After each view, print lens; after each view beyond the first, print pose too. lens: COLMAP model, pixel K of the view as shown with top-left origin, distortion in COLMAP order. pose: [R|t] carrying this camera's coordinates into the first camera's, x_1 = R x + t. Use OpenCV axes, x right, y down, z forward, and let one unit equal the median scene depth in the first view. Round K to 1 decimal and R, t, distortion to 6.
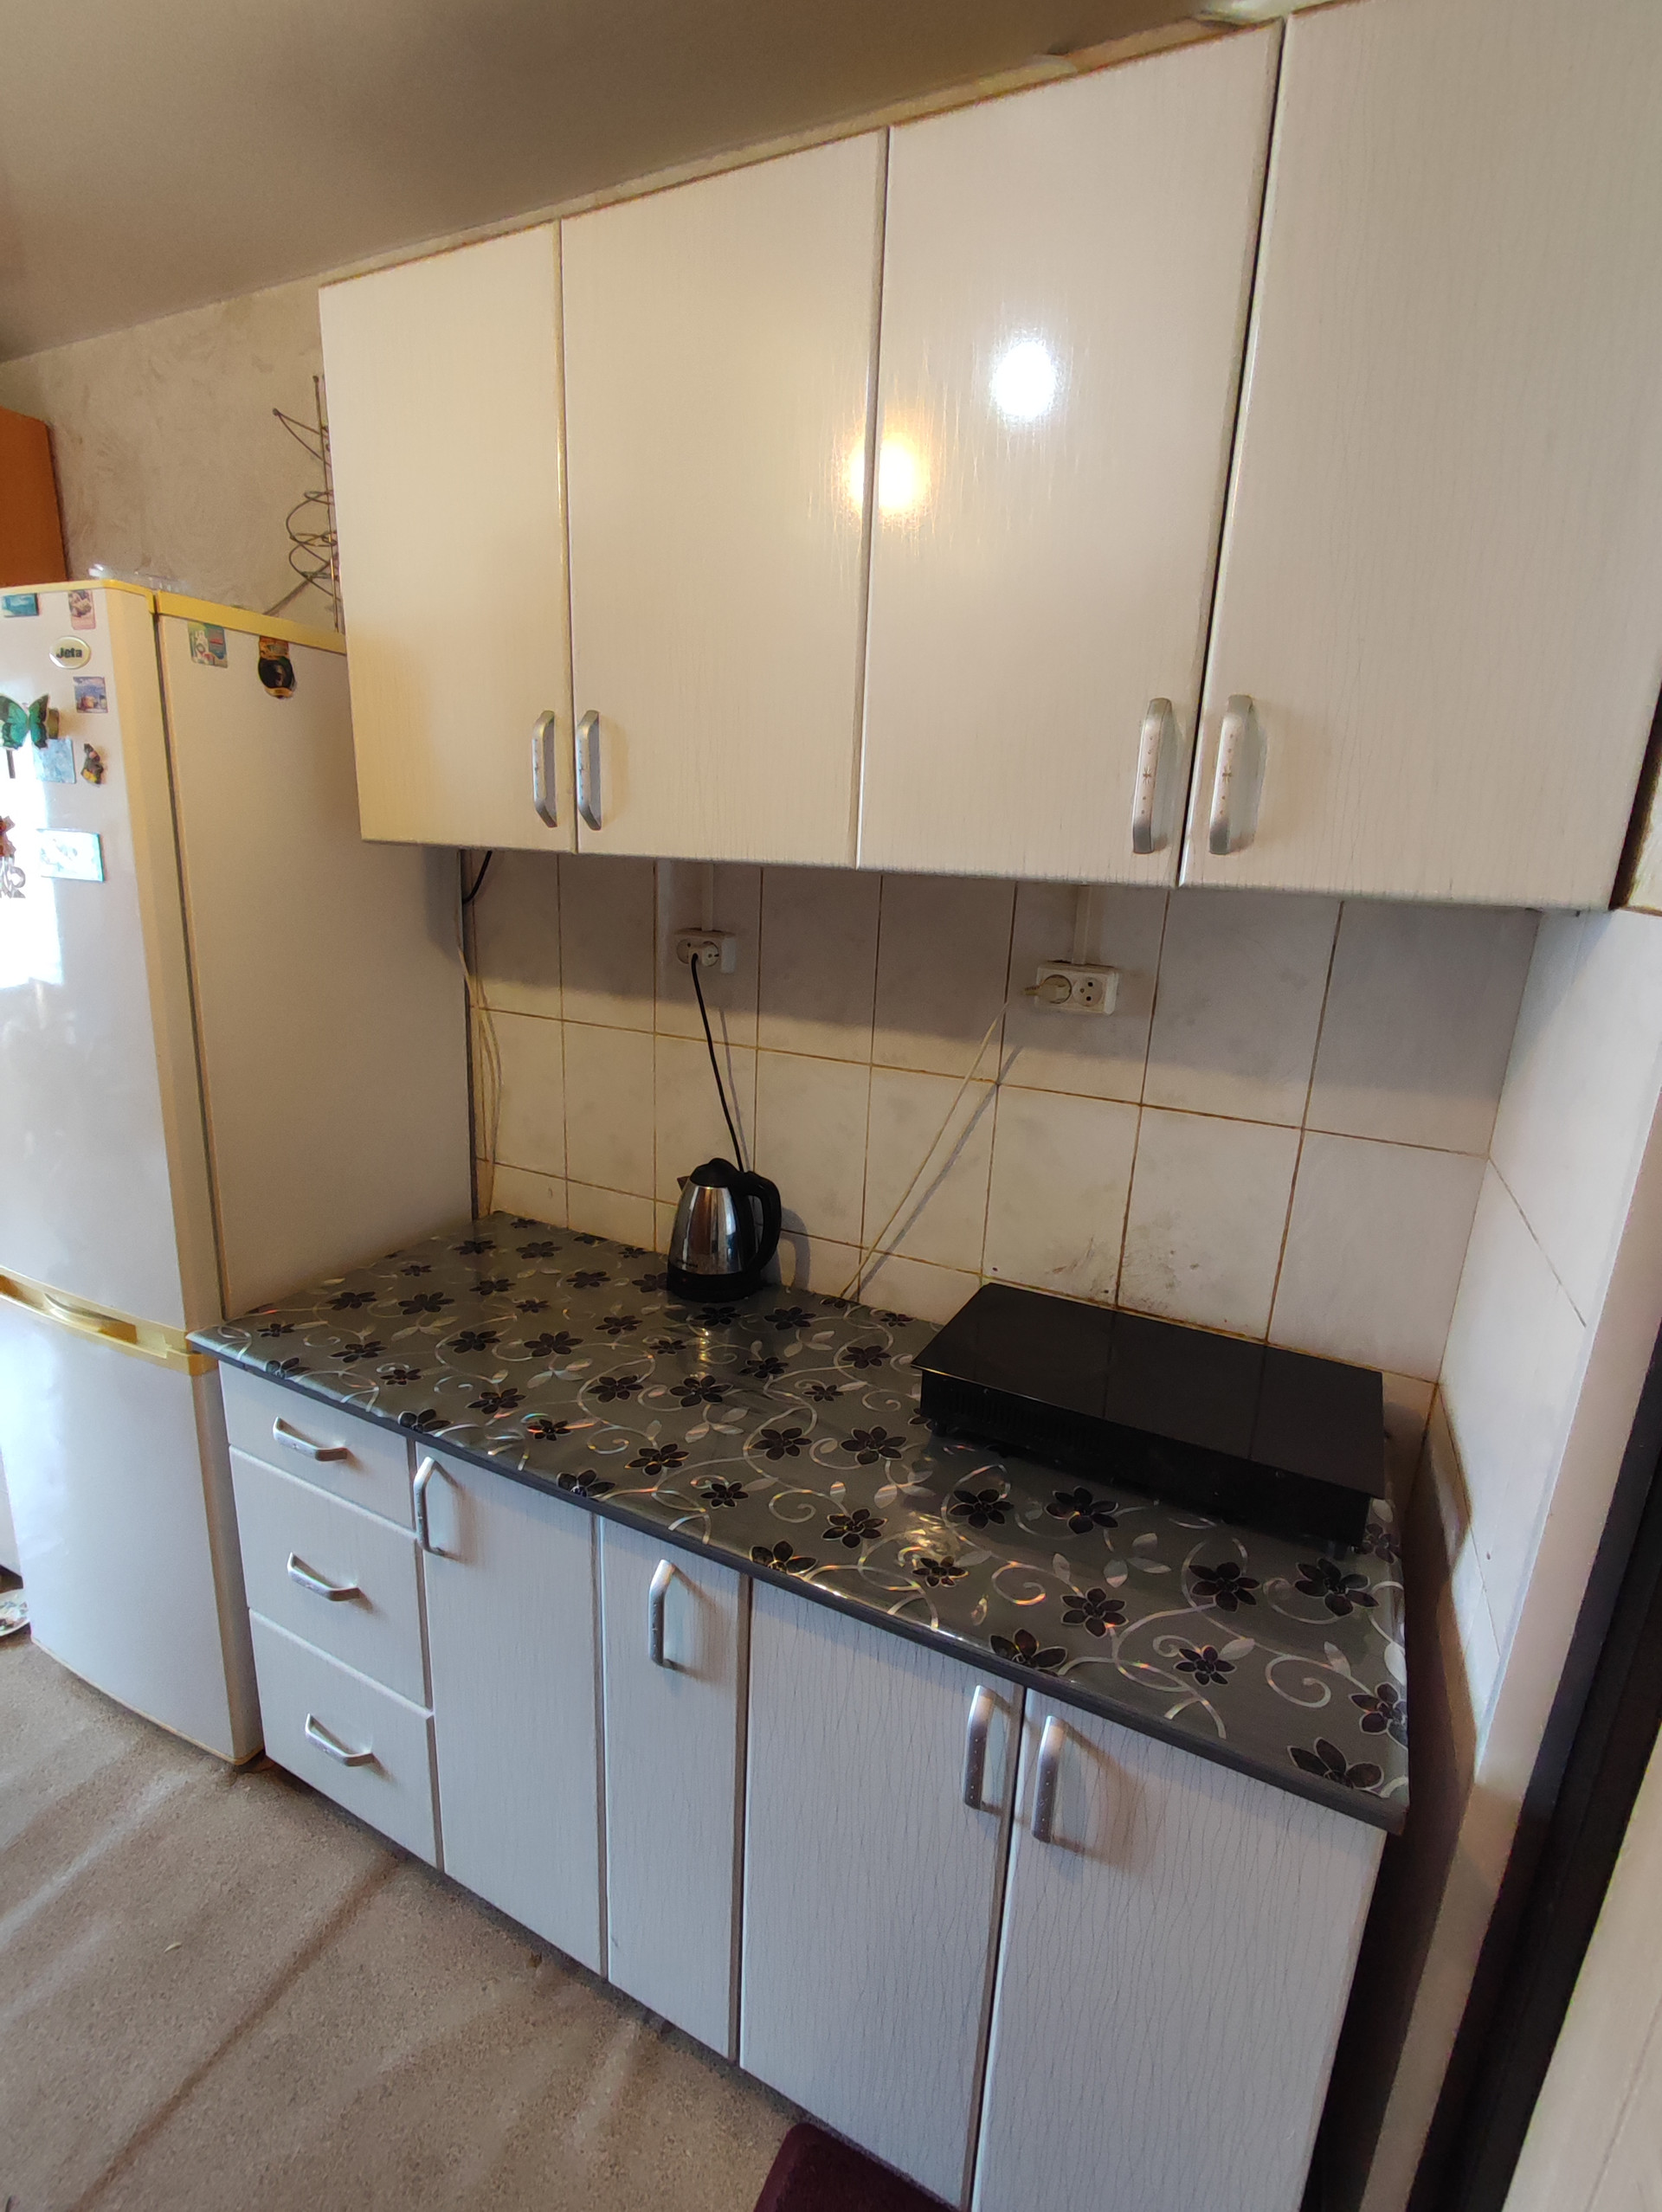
lens RADIAL K [[1002.4, 0, 825.2], [0, 1002.4, 1109.5], [0, 0, 1]] dist [-0.000645, -0.000670]
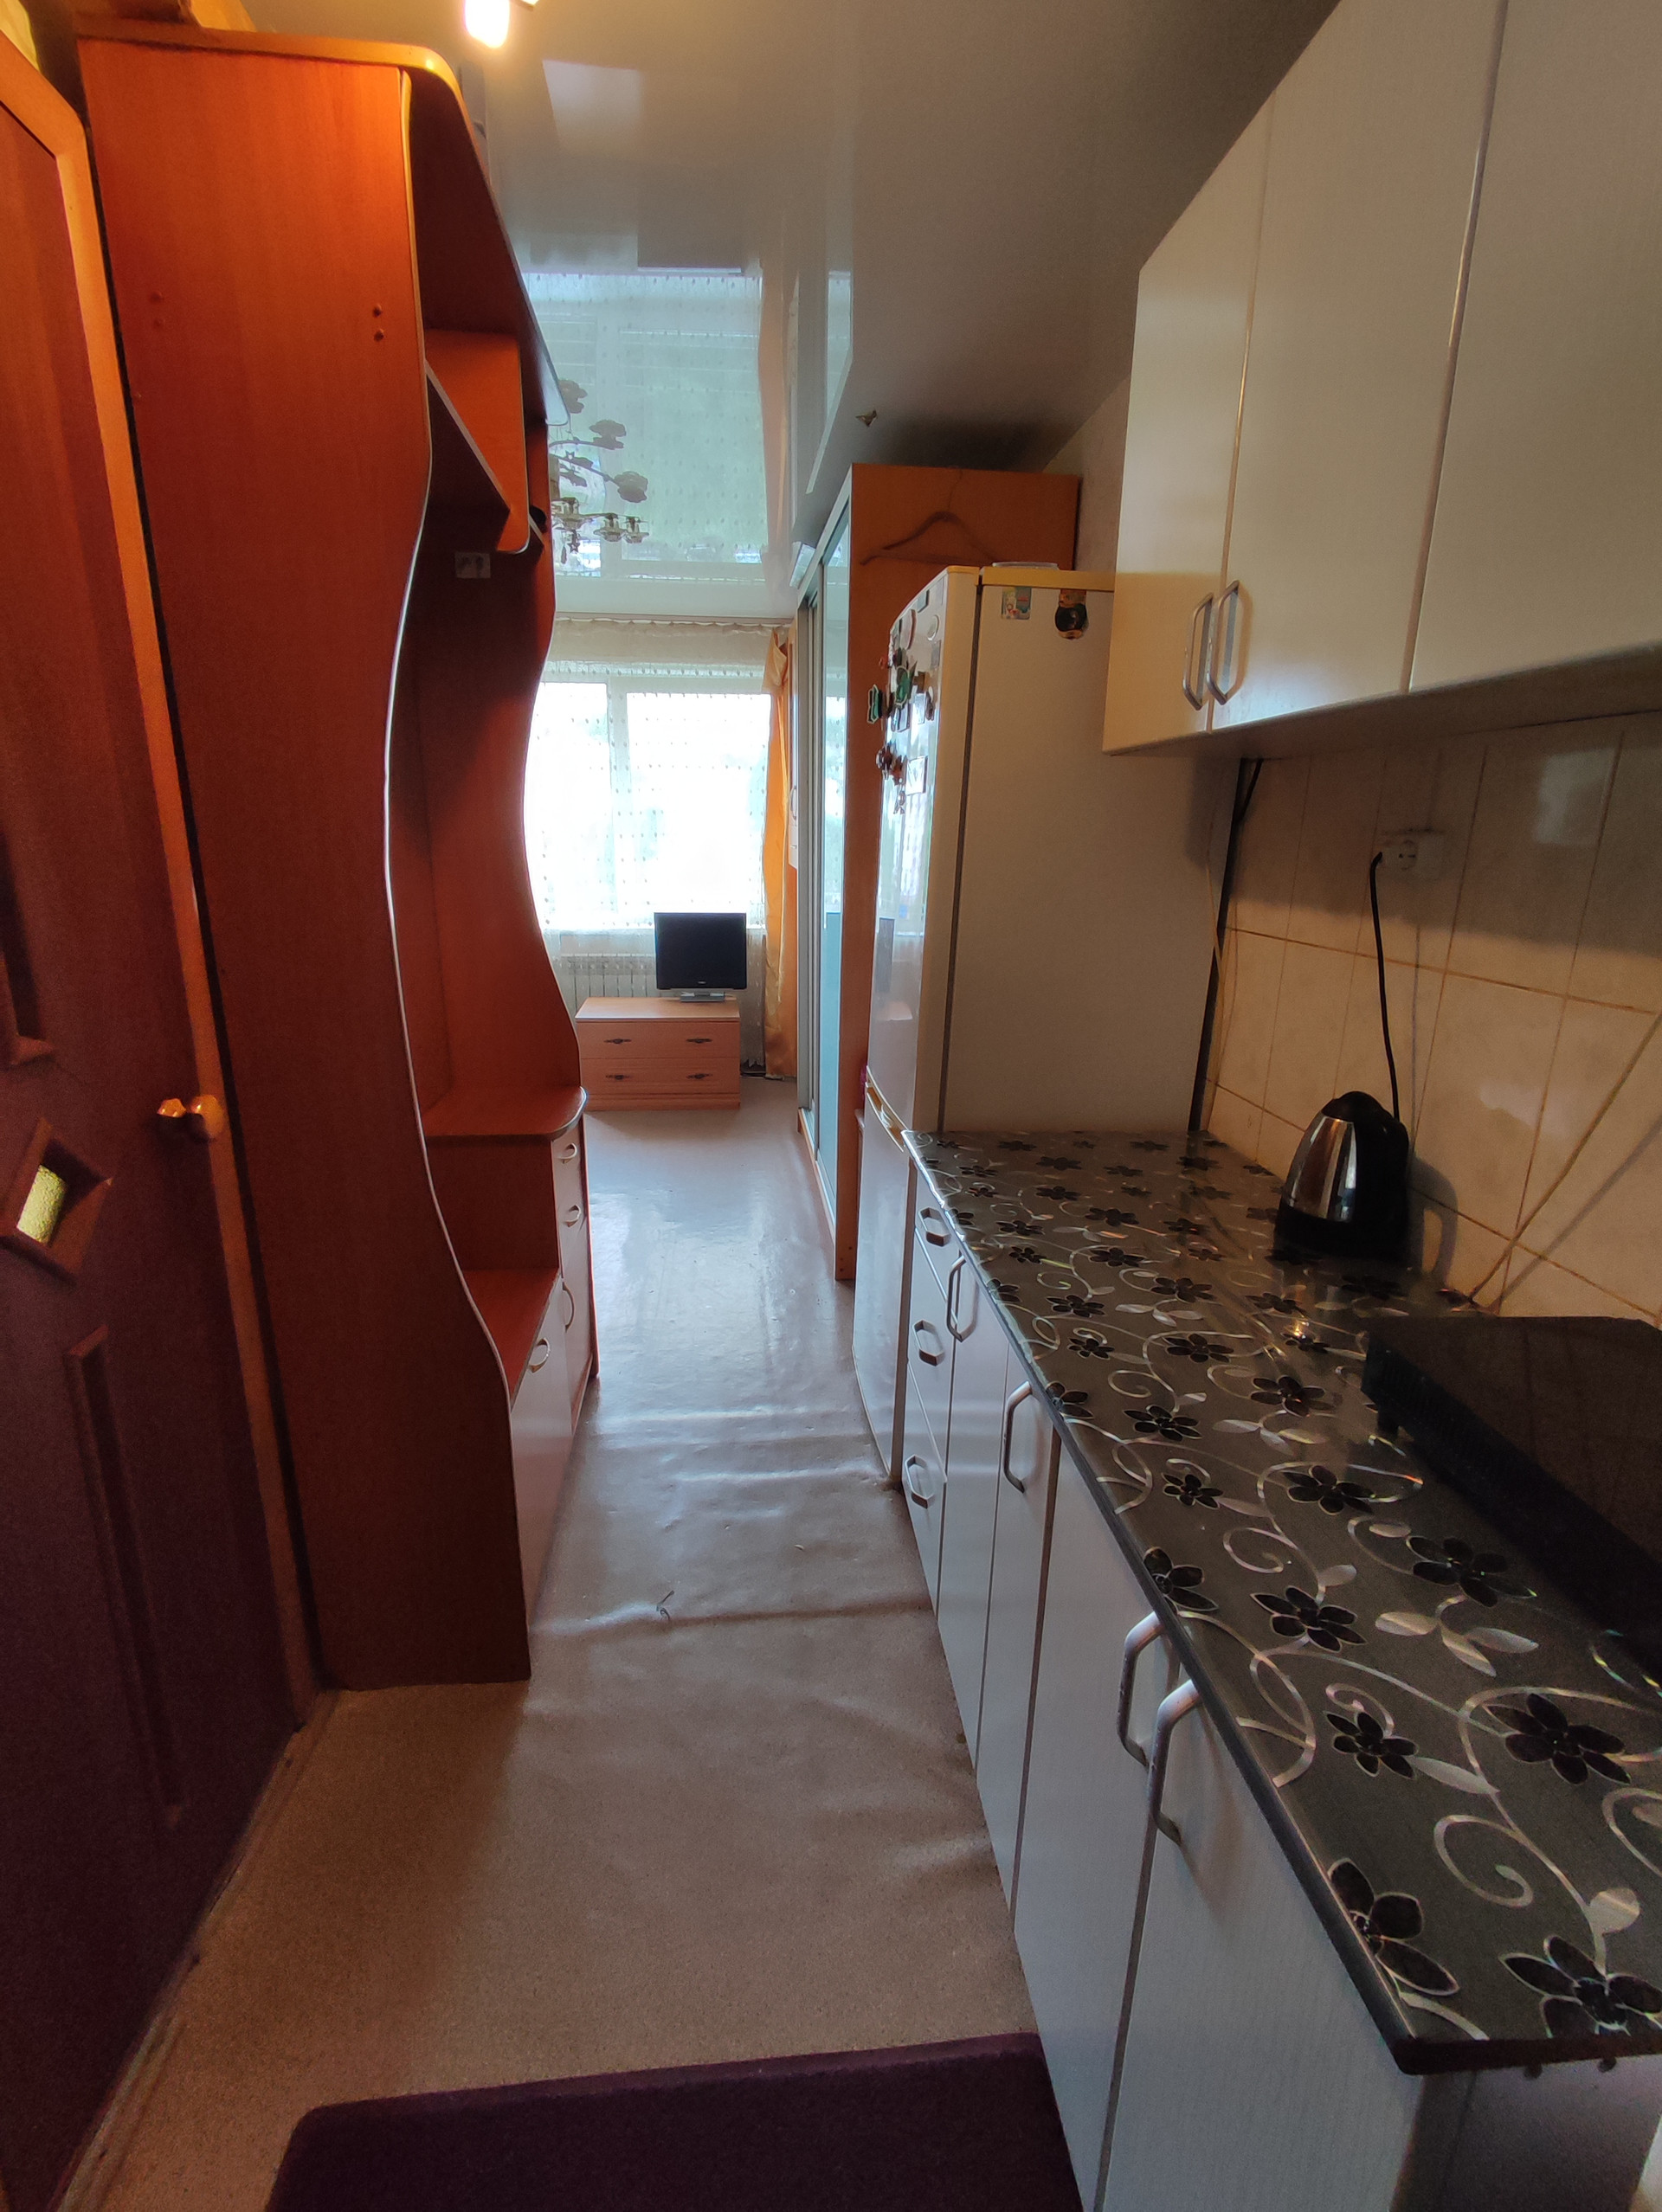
lens RADIAL K [[1002.4, 0, 825.2], [0, 1002.4, 1109.5], [0, 0, 1]] dist [-0.000645, -0.000670]
pose [[0.529024, 0.197291, -0.825354, 0.398289], [-0.215720, 0.971915, 0.094055, 0.088770], [0.820730, 0.128288, 0.556726, 0.151863]]
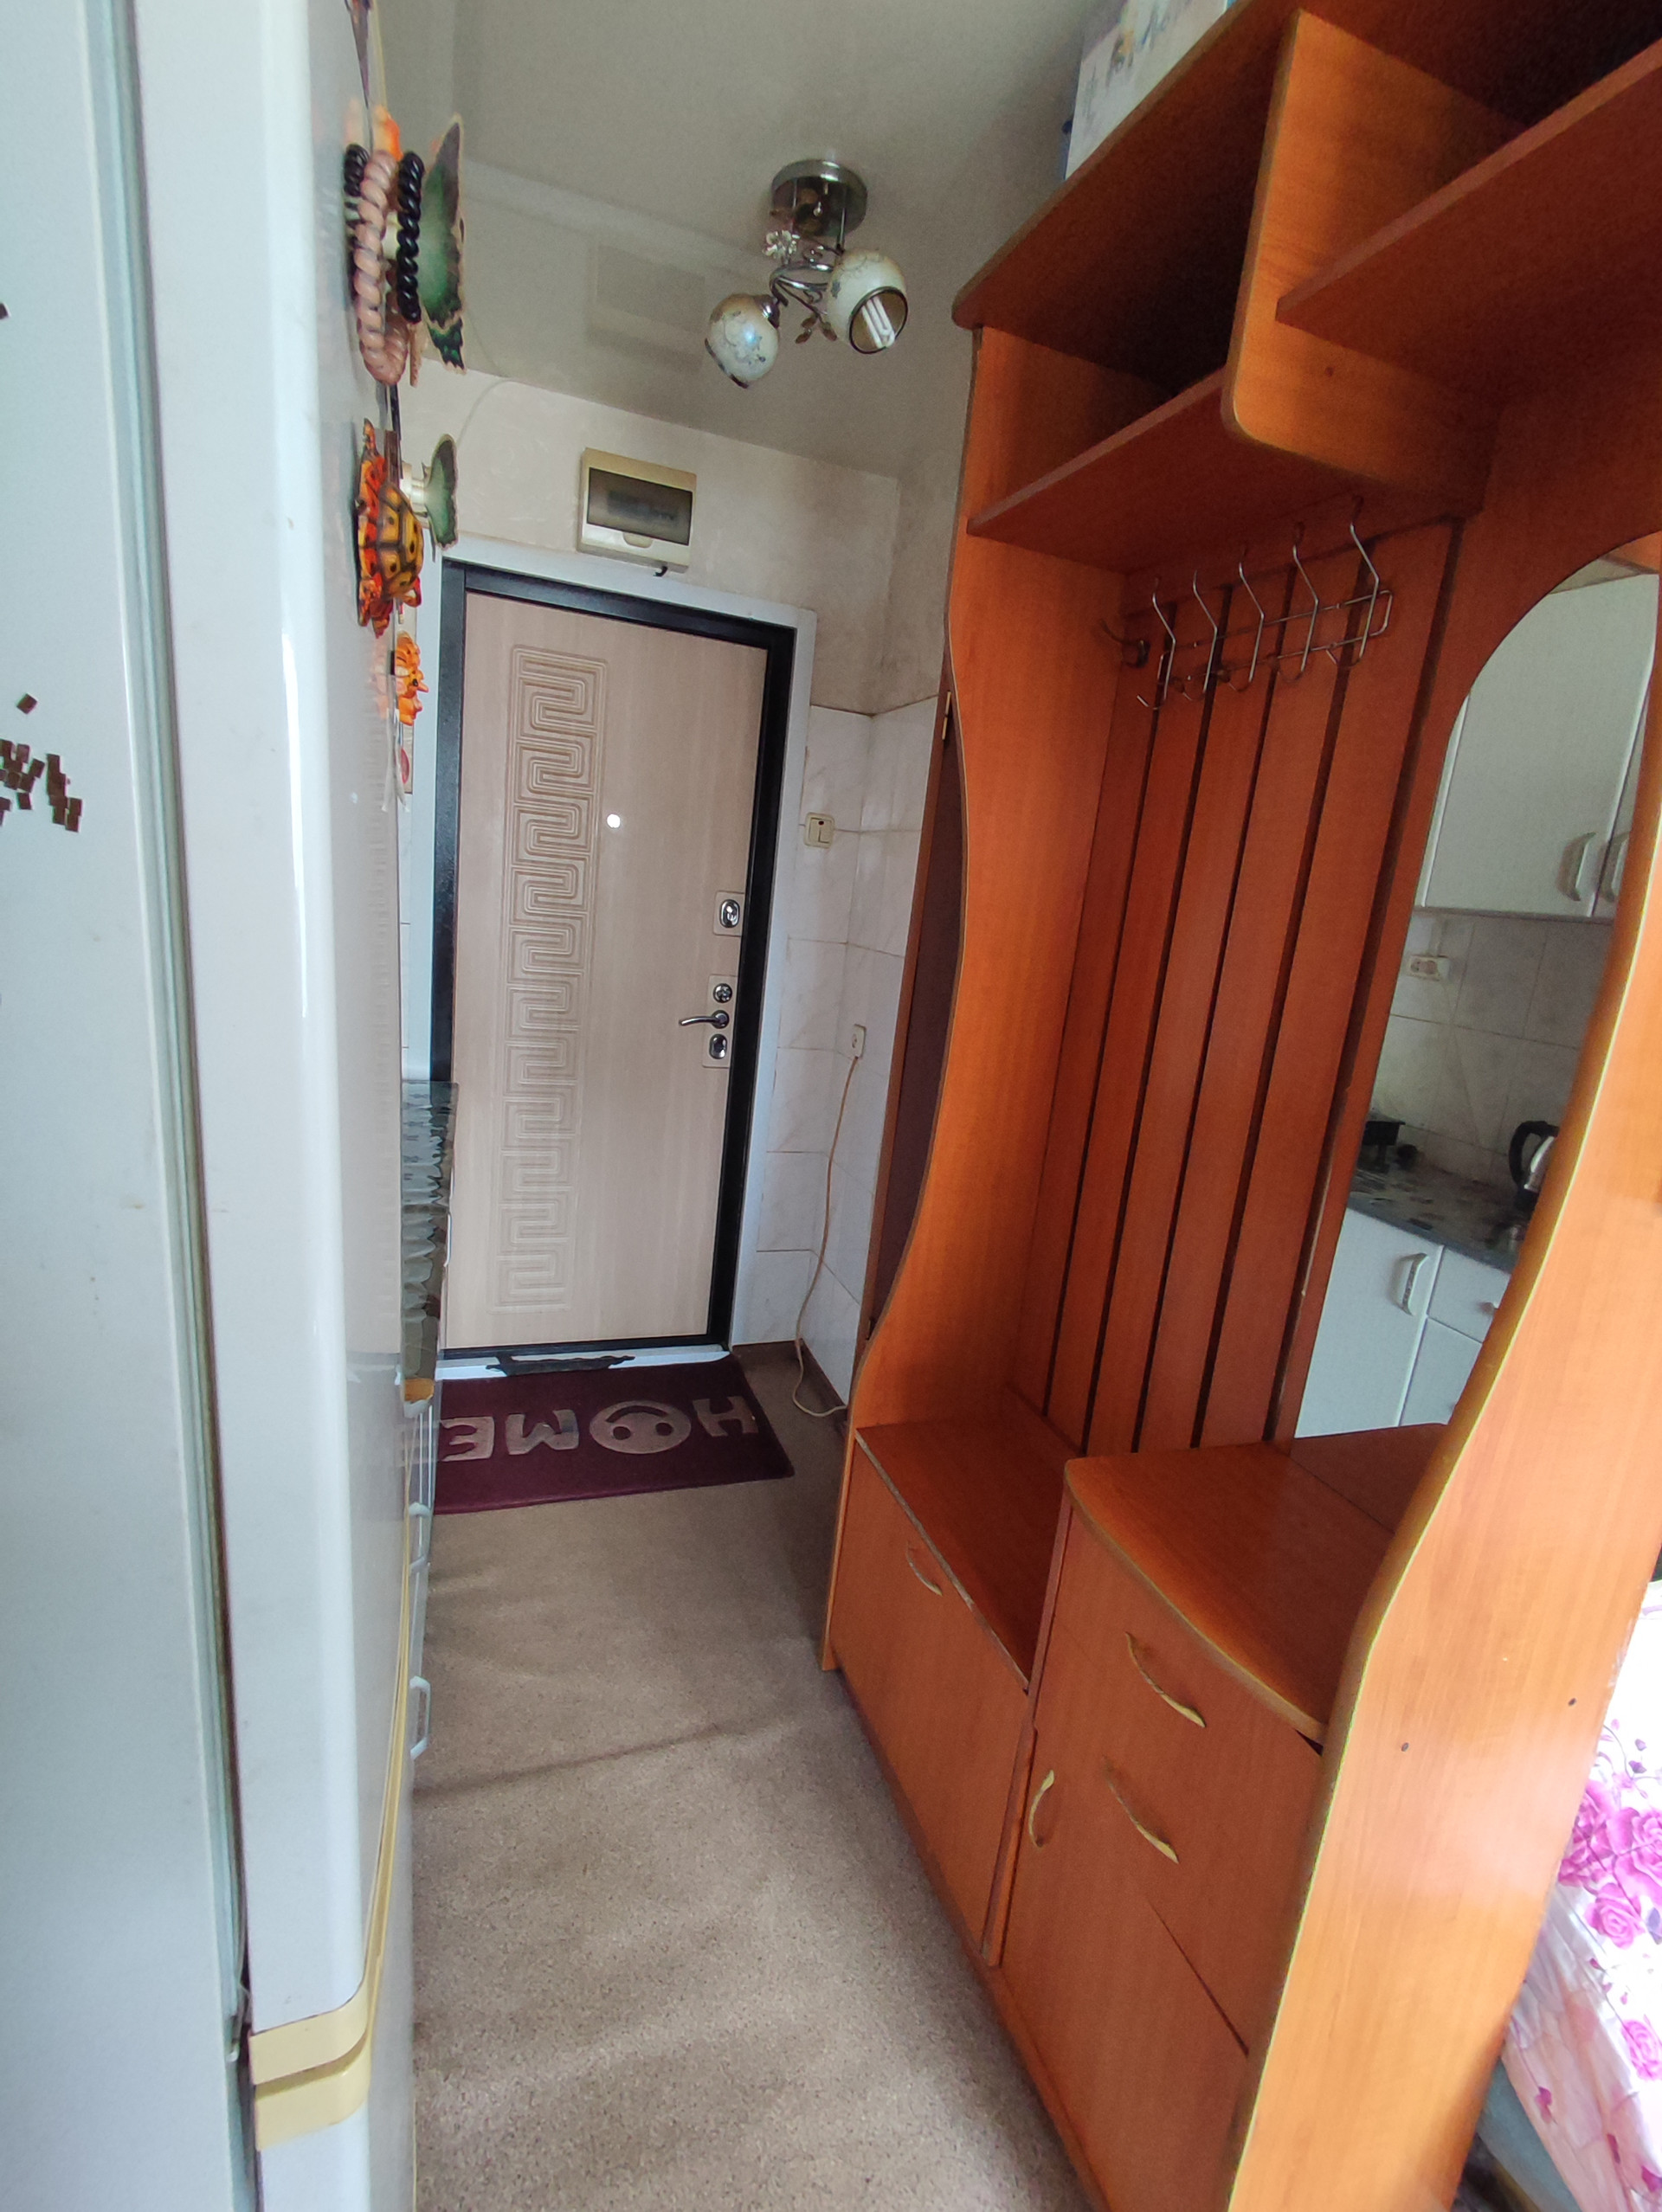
lens RADIAL K [[1002.4, 0, 825.2], [0, 1002.4, 1109.5], [0, 0, 1]] dist [-0.000645, -0.000670]
pose [[-0.705039, -0.264339, 0.658061, -1.249280], [0.067624, 0.898645, 0.433432, -0.277993], [-0.705937, 0.350088, -0.615705, 1.125286]]
